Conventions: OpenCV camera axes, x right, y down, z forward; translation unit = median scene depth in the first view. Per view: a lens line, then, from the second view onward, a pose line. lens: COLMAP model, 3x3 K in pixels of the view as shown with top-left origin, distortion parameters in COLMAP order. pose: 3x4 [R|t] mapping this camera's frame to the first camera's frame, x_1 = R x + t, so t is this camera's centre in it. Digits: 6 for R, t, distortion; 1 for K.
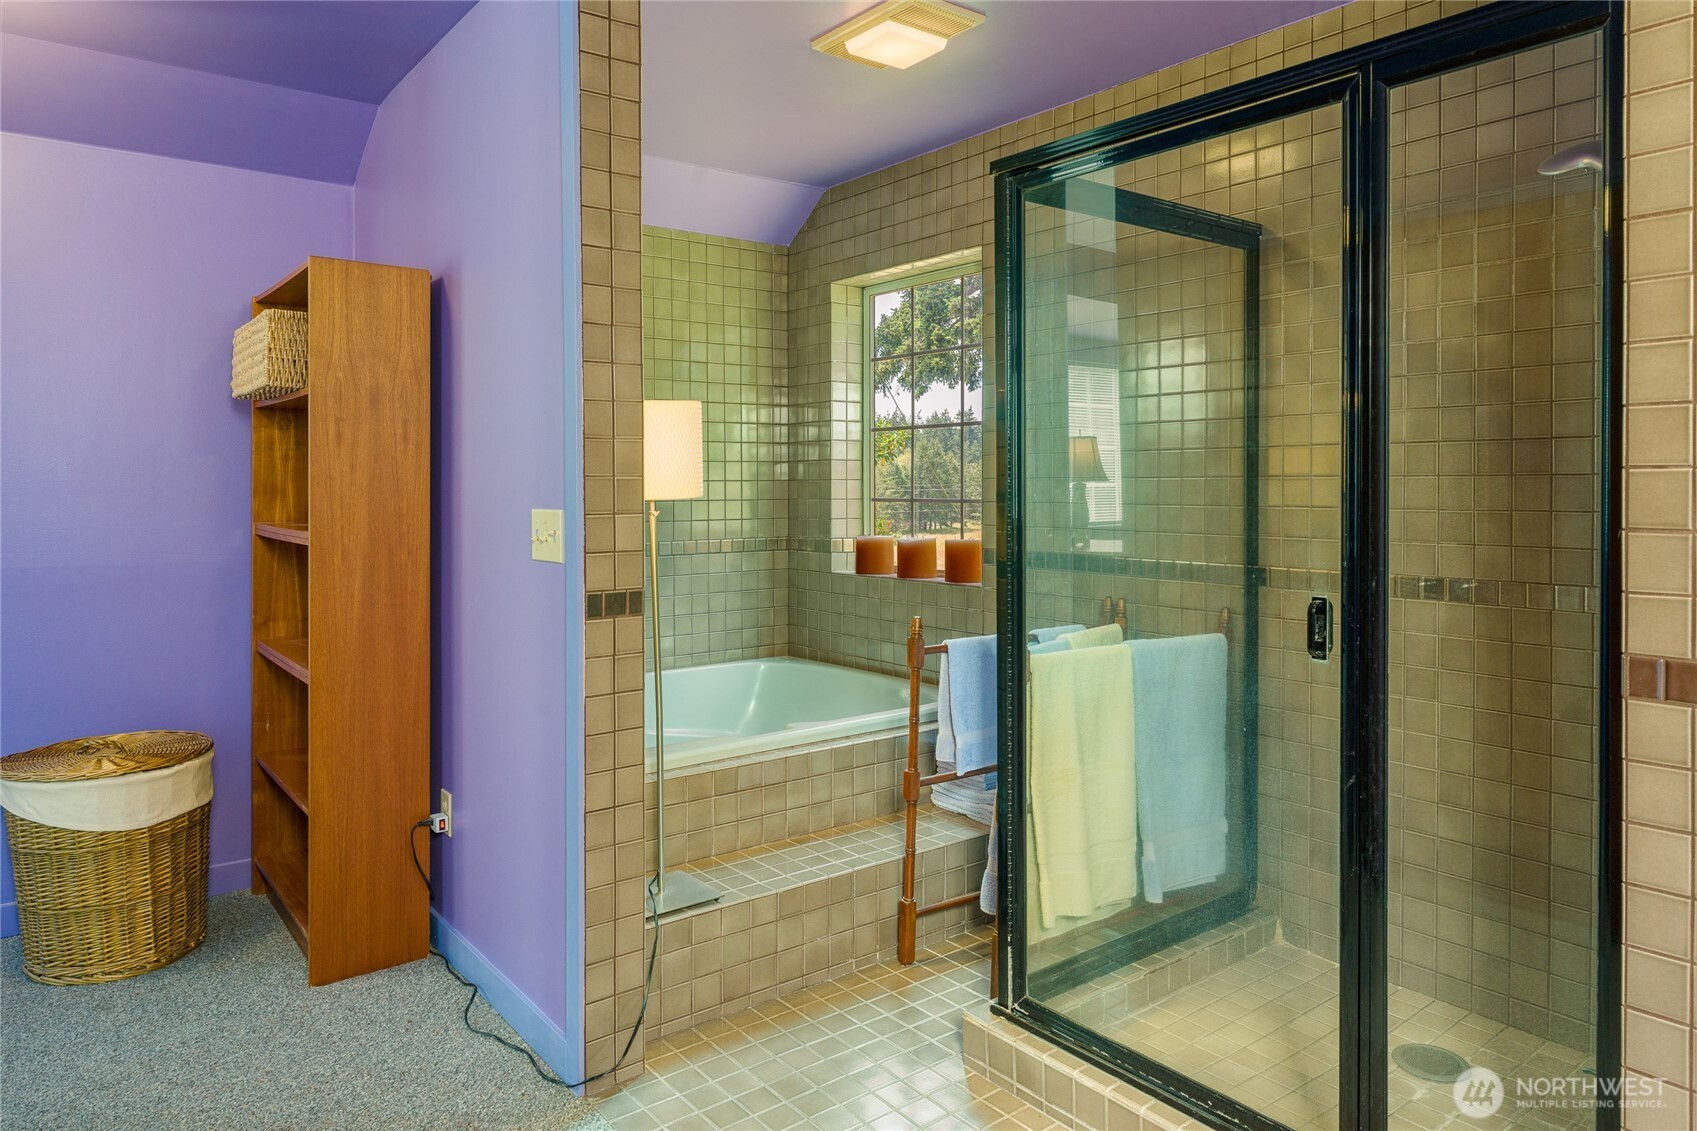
lens RADIAL K [[1093.2, 0, 849.1], [0, 1093.2, 562.4], [0, 0, 1]] dist [-0.001517, -0.000564]
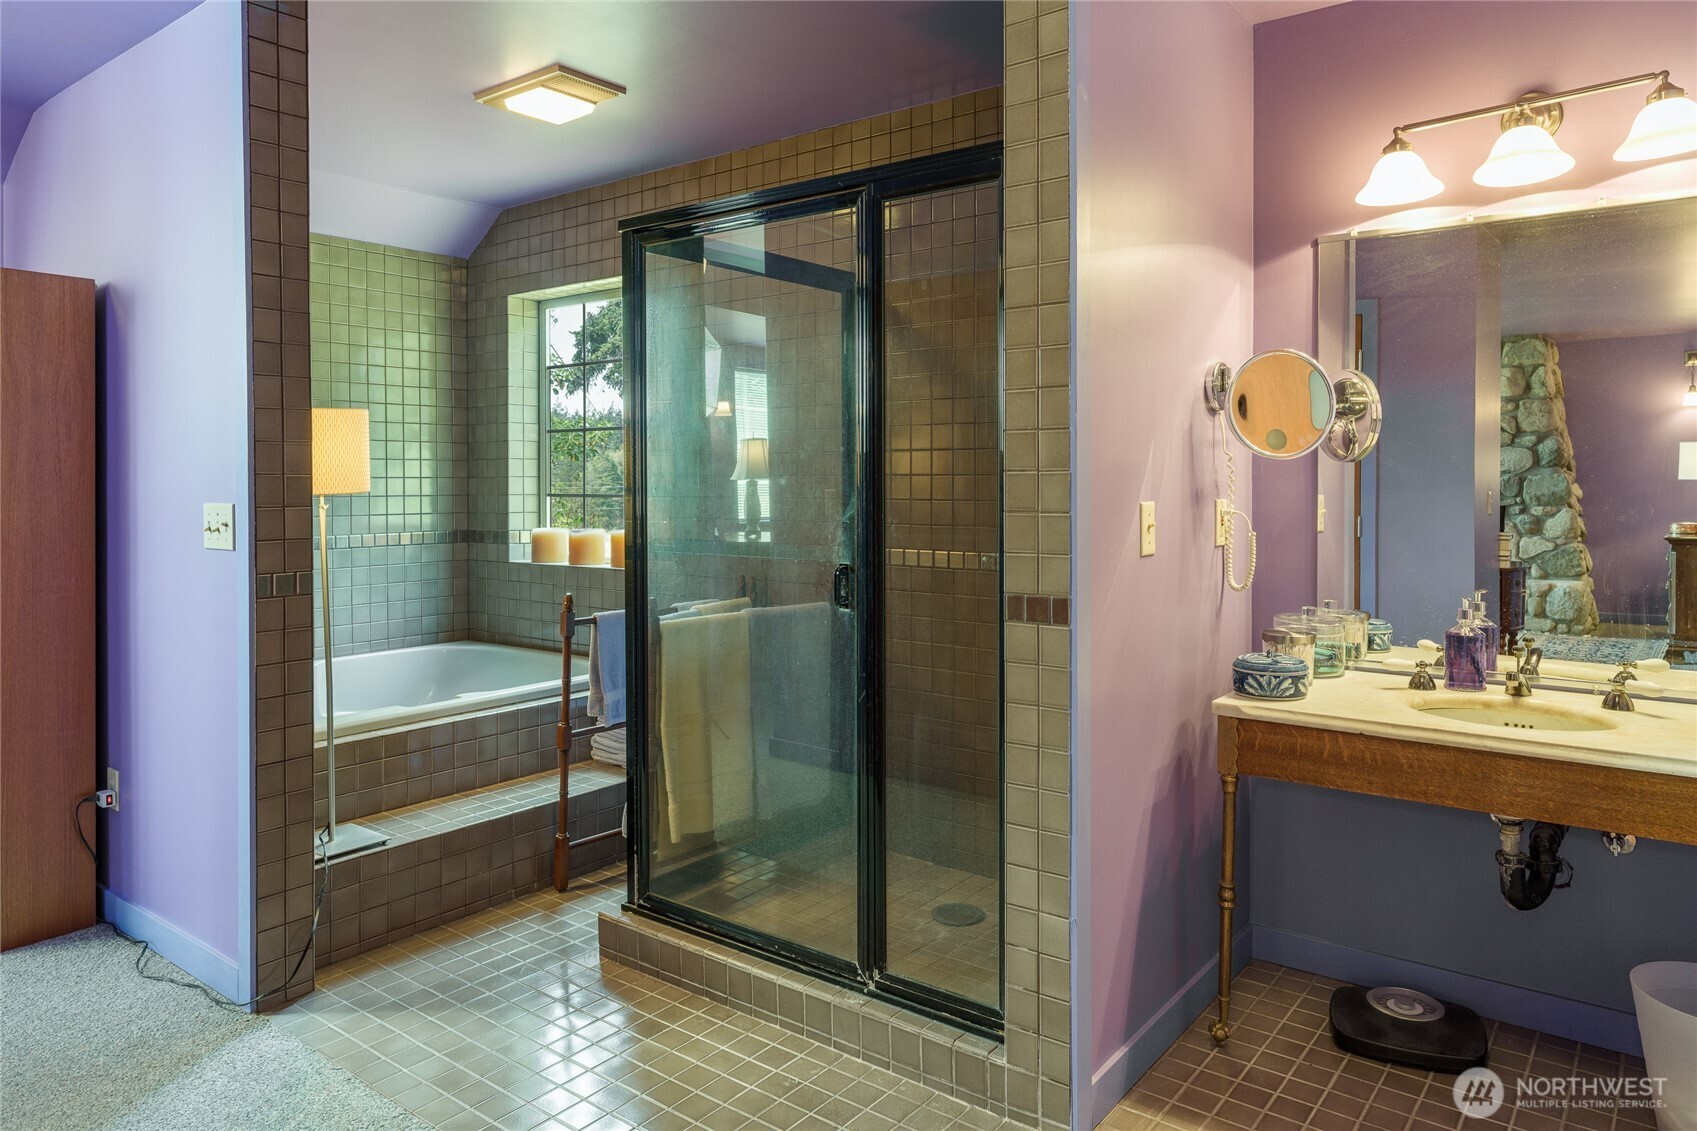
lens RADIAL K [[1093.2, 0, 849.4], [0, 1093.2, 527.1], [0, 0, 1]] dist [-0.001517, -0.000564]
pose [[0.967212, -0.009532, 0.253790, 0.052164], [0.016892, 0.999497, -0.026837, 0.013578], [-0.253407, 0.030244, 0.966887, -0.198812]]
